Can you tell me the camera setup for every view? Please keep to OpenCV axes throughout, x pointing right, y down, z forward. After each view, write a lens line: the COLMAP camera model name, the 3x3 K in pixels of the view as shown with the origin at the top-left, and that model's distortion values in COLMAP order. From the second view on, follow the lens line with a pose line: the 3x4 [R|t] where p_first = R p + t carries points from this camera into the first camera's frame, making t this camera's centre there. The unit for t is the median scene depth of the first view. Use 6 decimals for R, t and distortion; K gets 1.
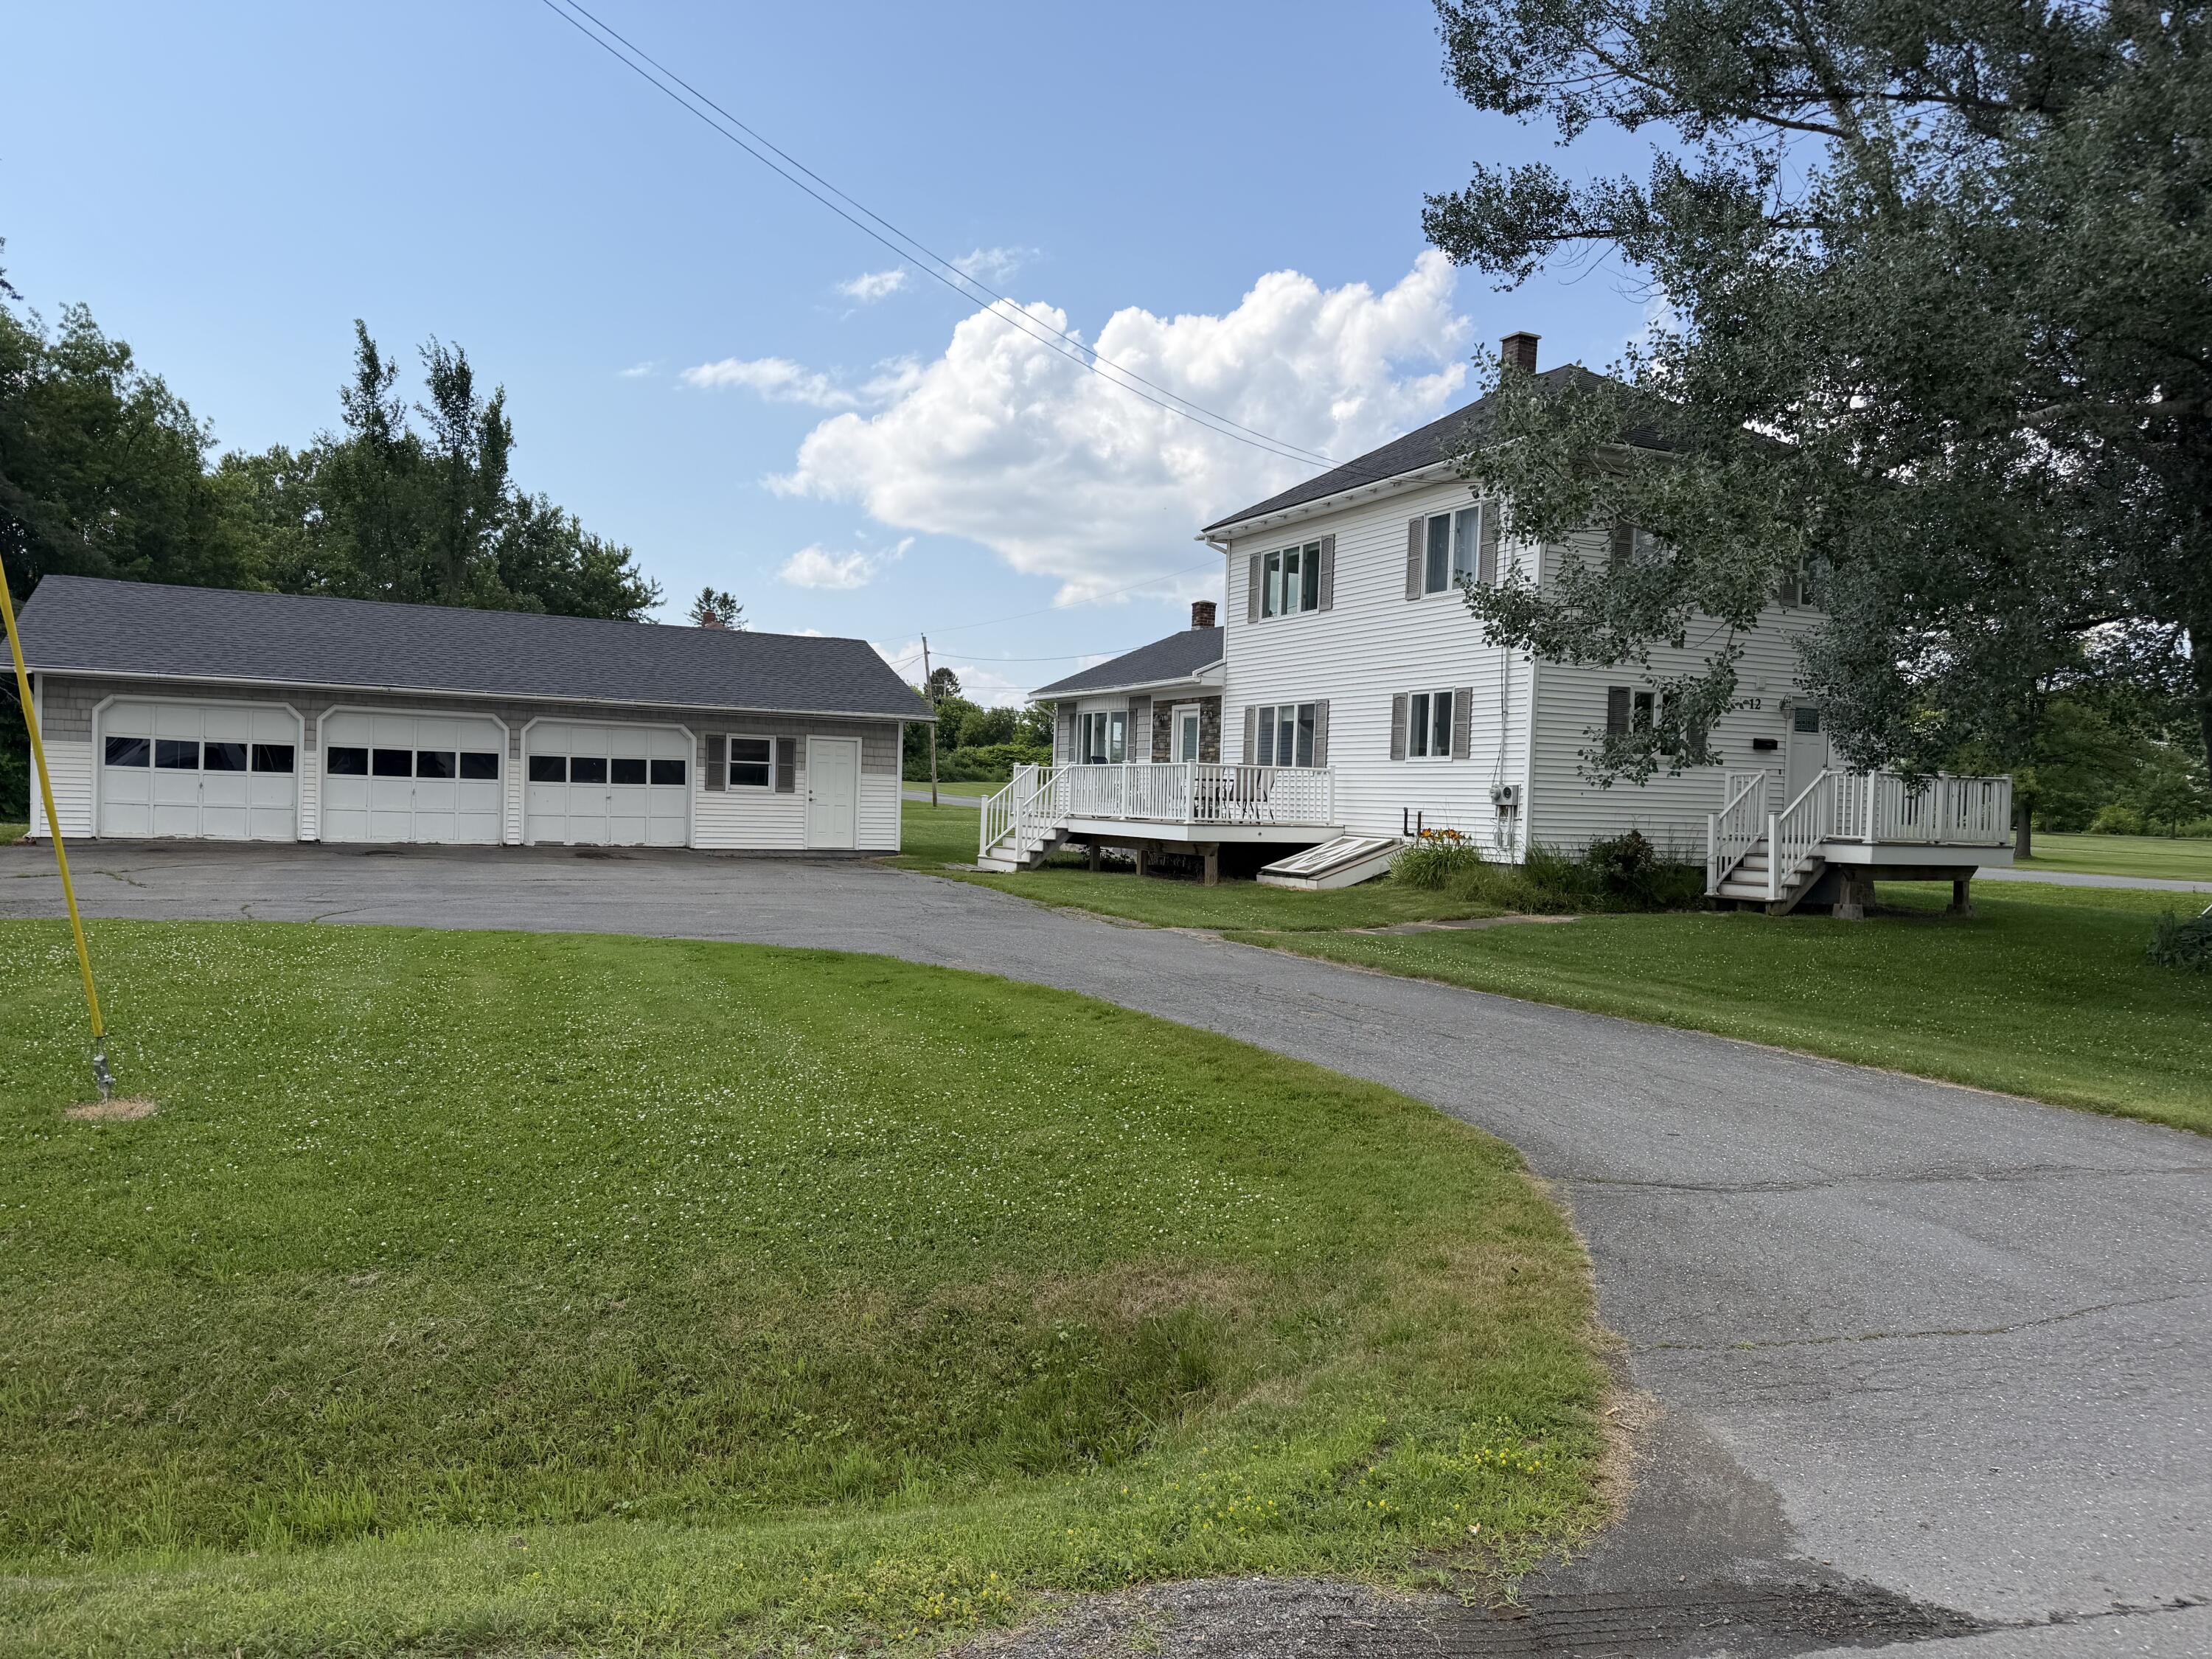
lens RADIAL K [[1561.0, 0, 1063.6], [0, 1561.0, 783.9], [0, 0, 1]] dist [0.051287, -0.078112]
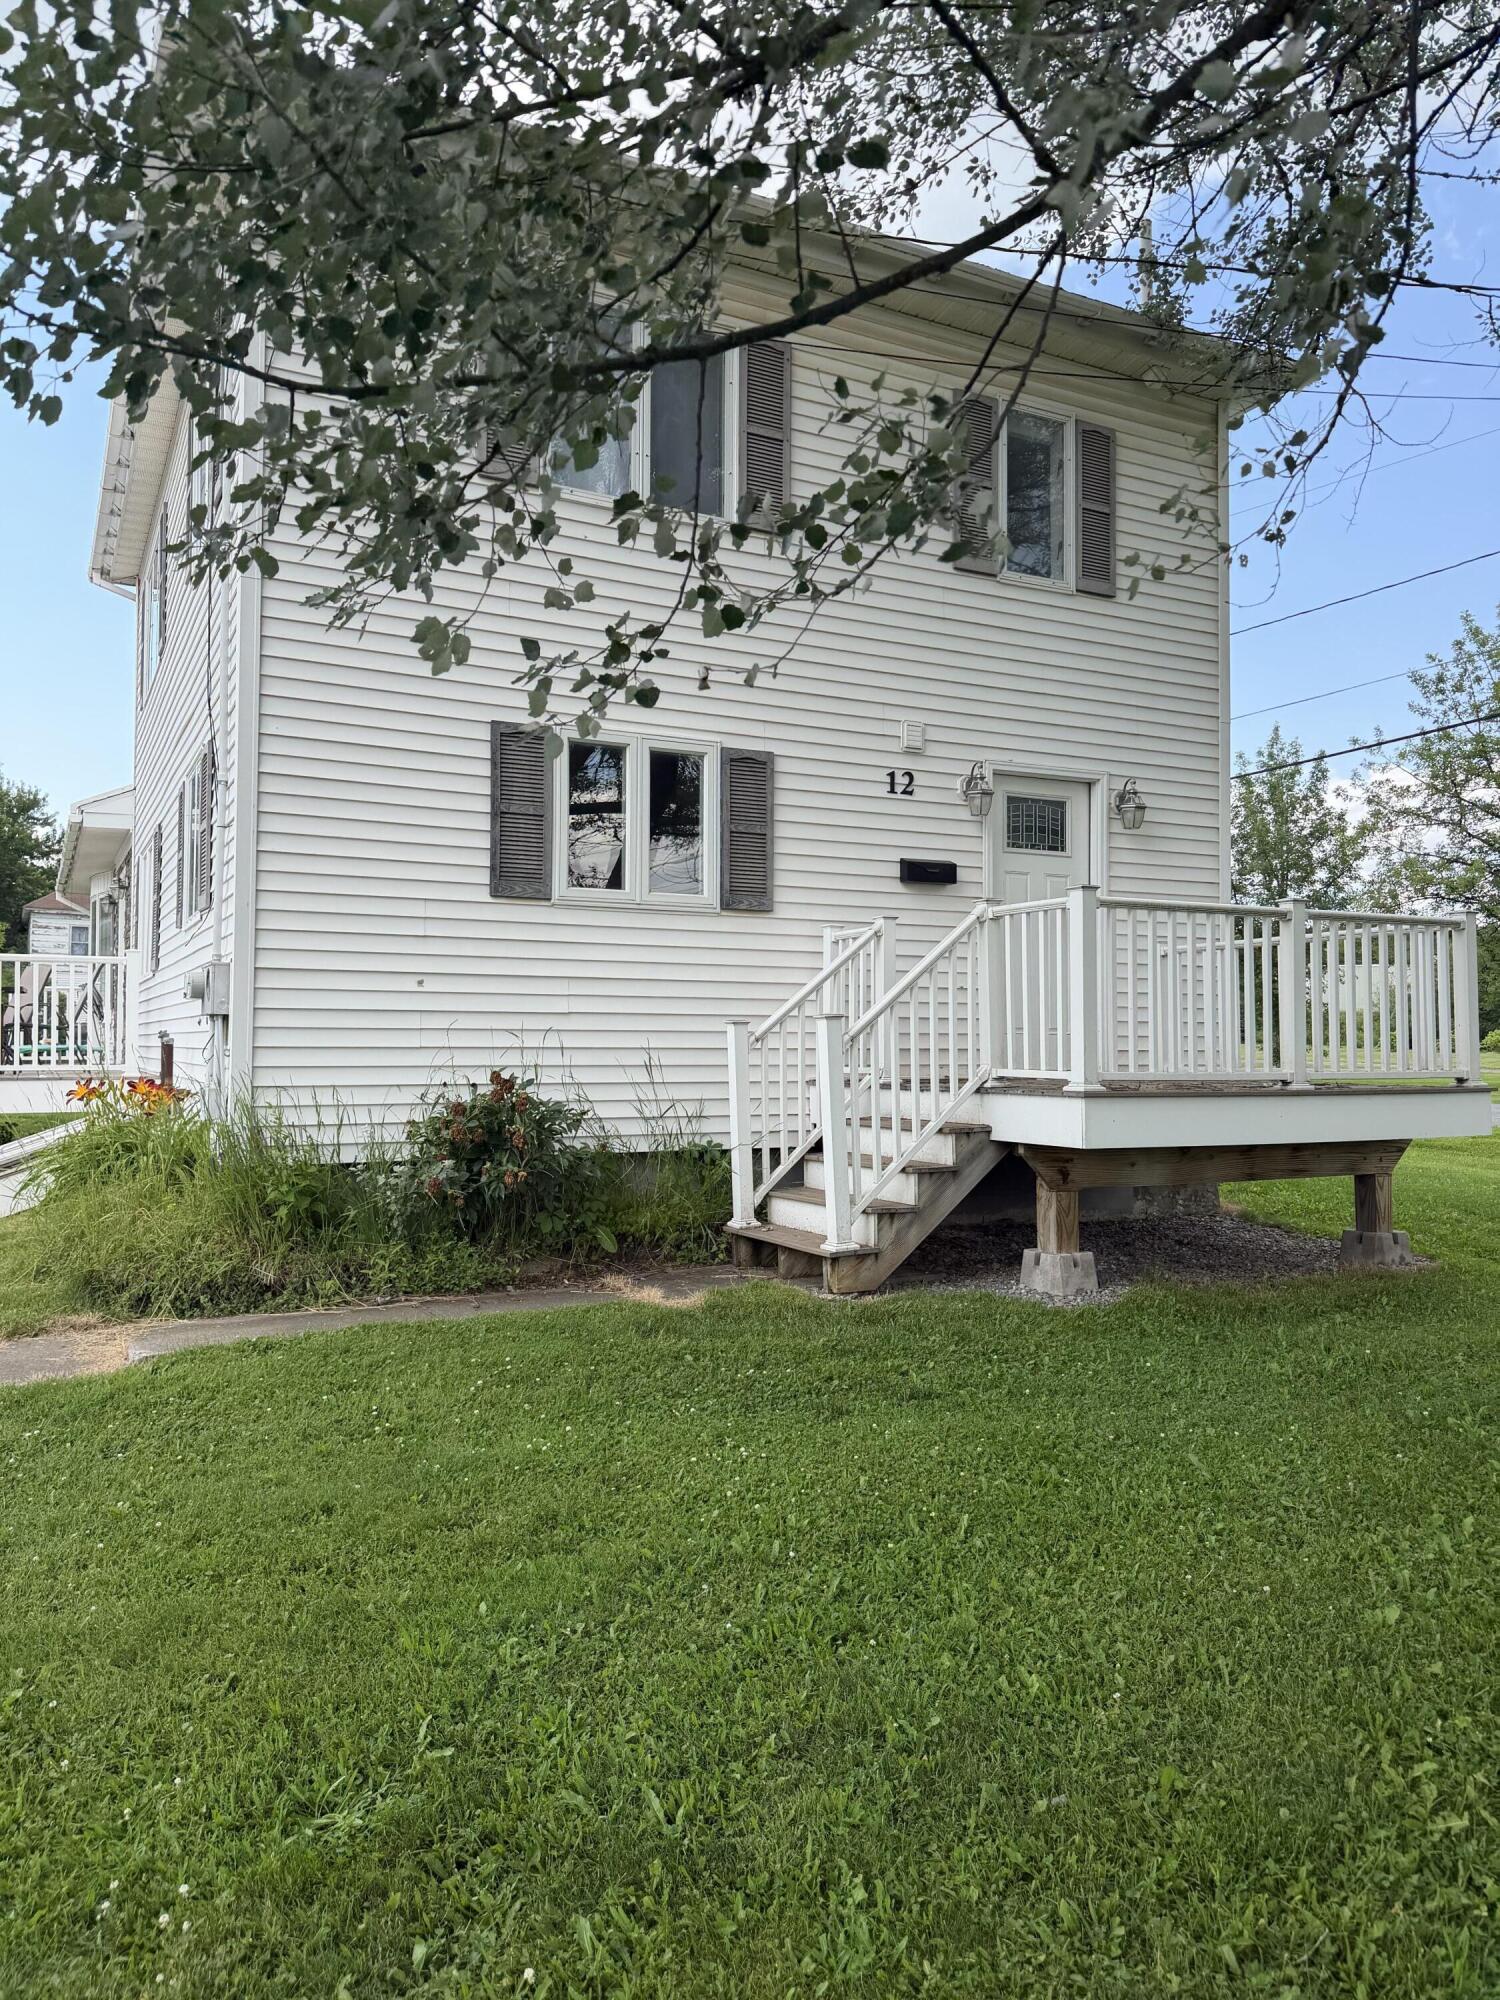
lens RADIAL K [[1398.1, 0, 741.0], [0, 1398.1, 987.1], [0, 0, 1]] dist [0.150787, -0.246389]
pose [[0.999459, -0.024737, 0.021672, 0.361311], [0.025376, 0.999235, -0.029742, 0.018034], [-0.020920, 0.030276, 0.999323, 0.570134]]
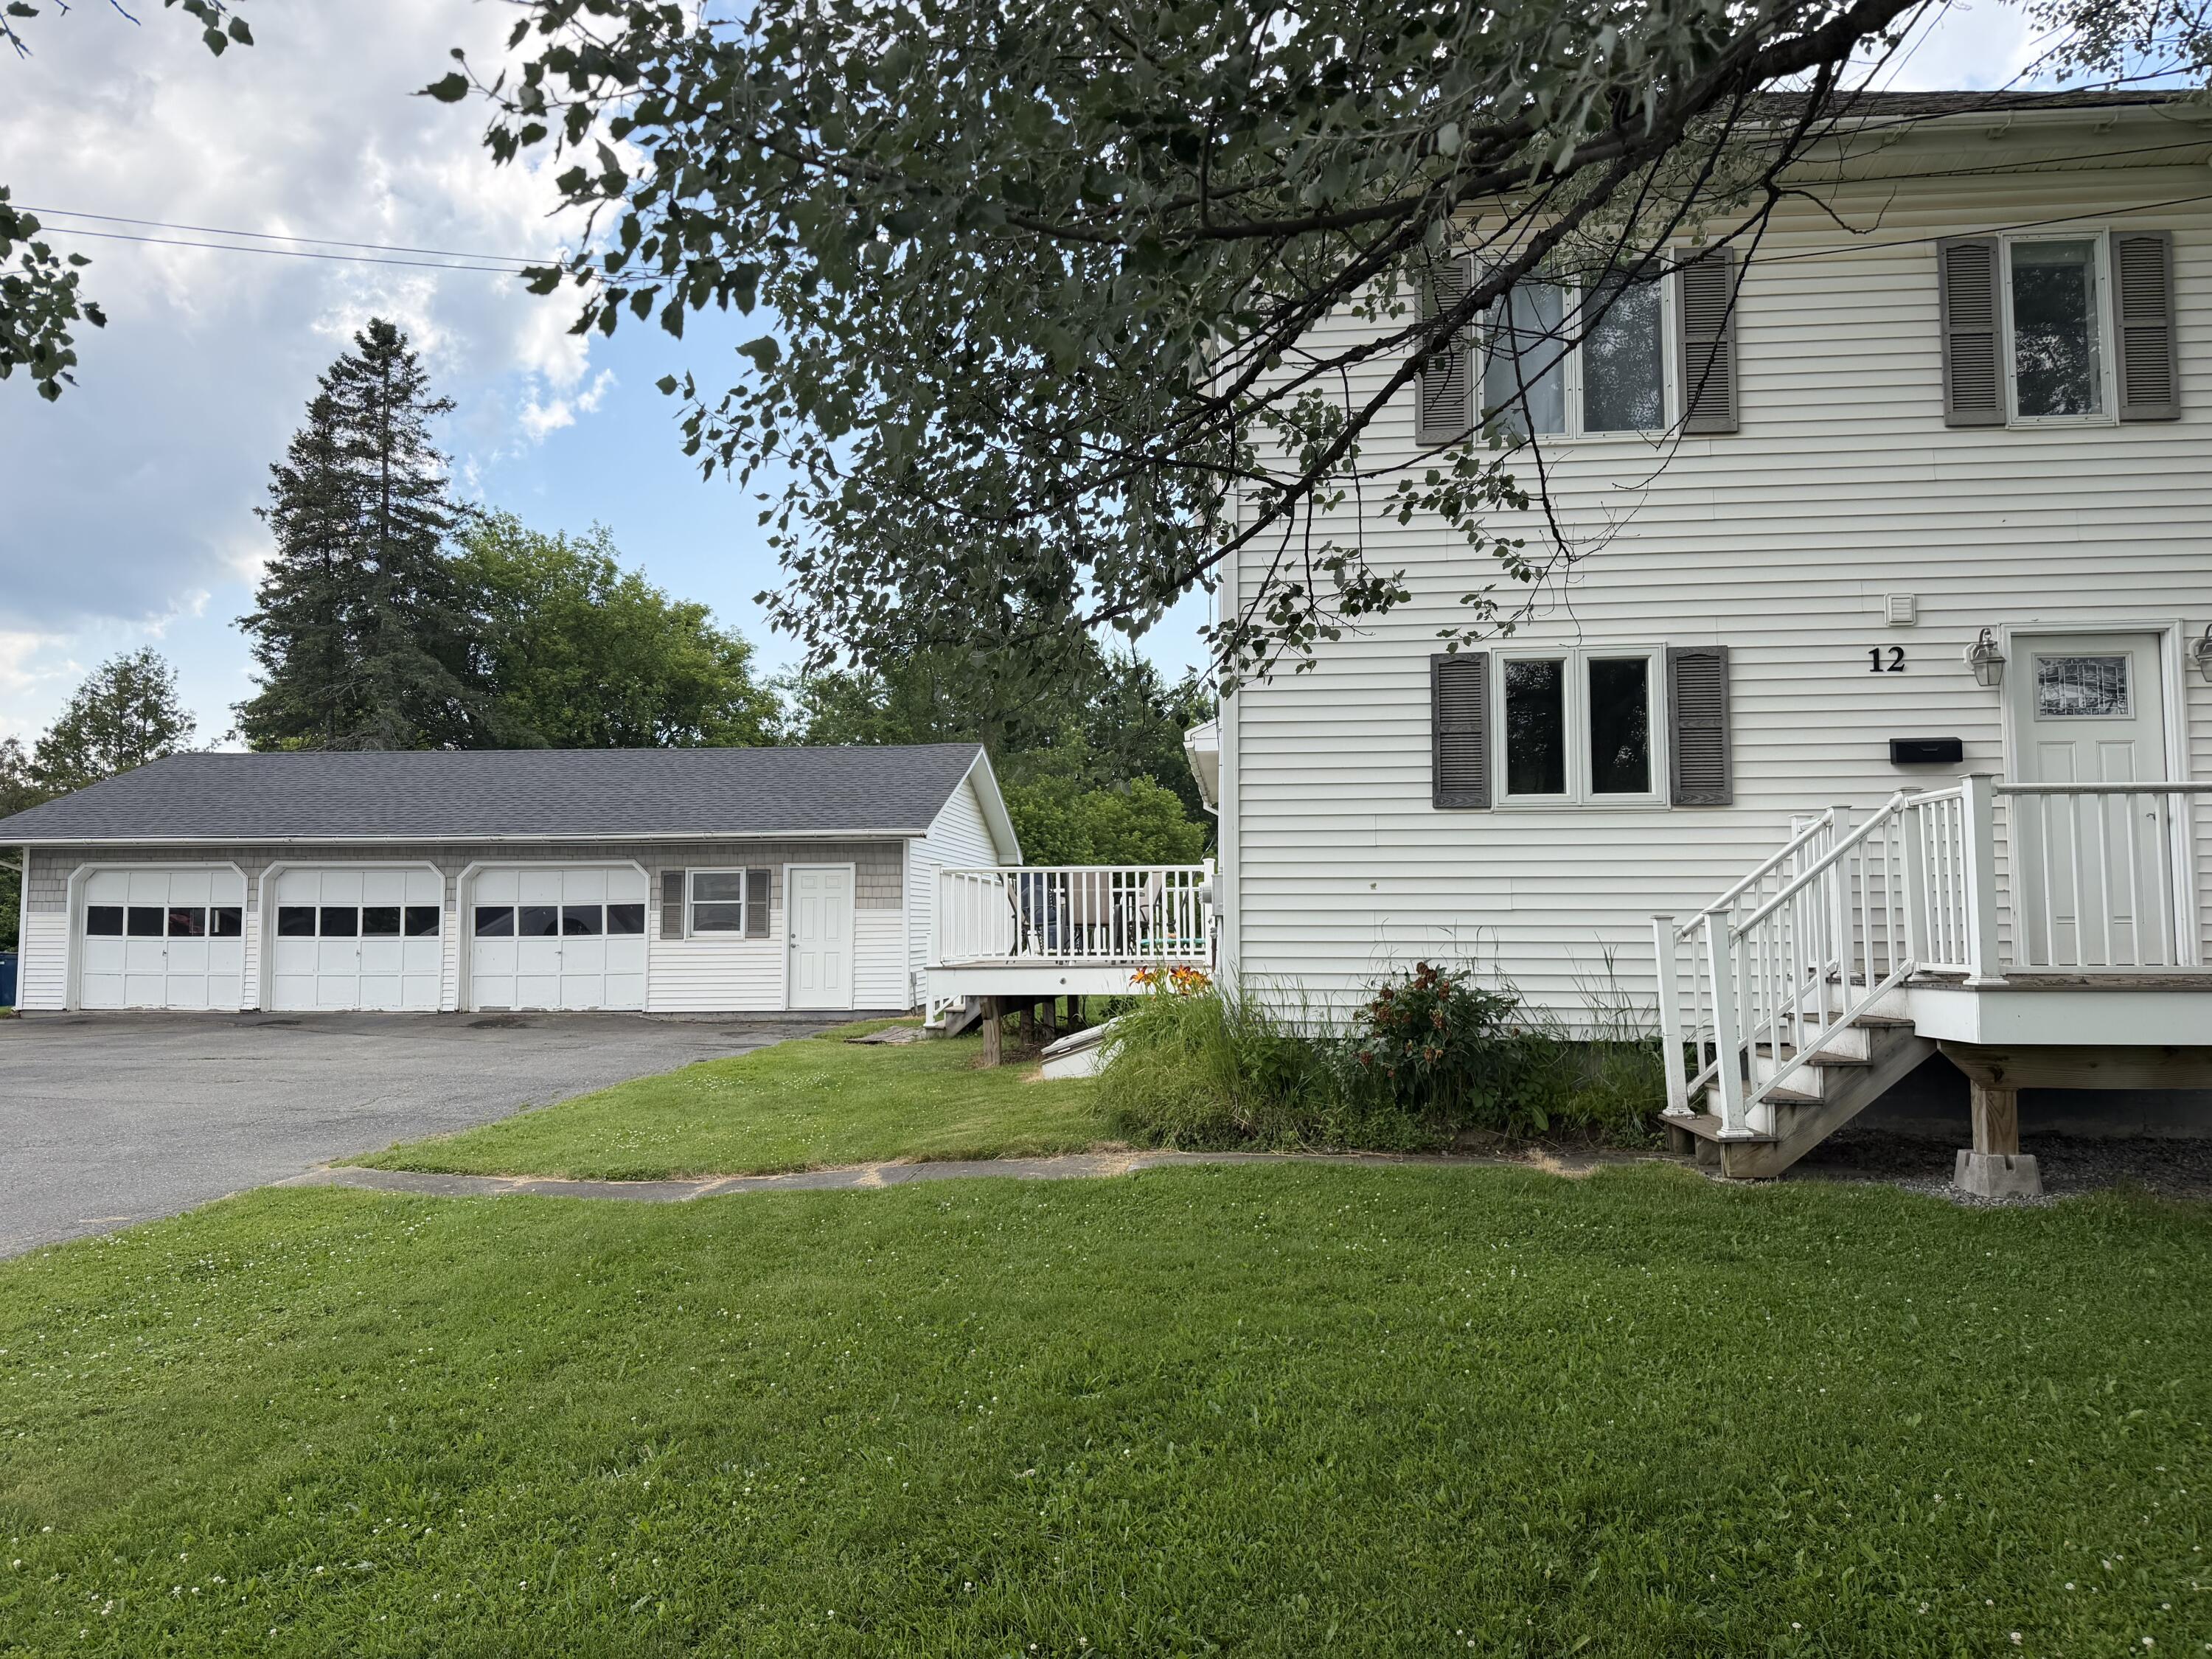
lens RADIAL K [[1546.3, 0, 1106.0], [0, 1546.3, 829.5], [0, 0, 1]] dist [0.150787, -0.246389]
pose [[0.858430, -0.068683, -0.508311, 0.445773], [0.035049, 0.996533, -0.075462, 0.019323], [0.511732, 0.046963, 0.857861, 0.500366]]
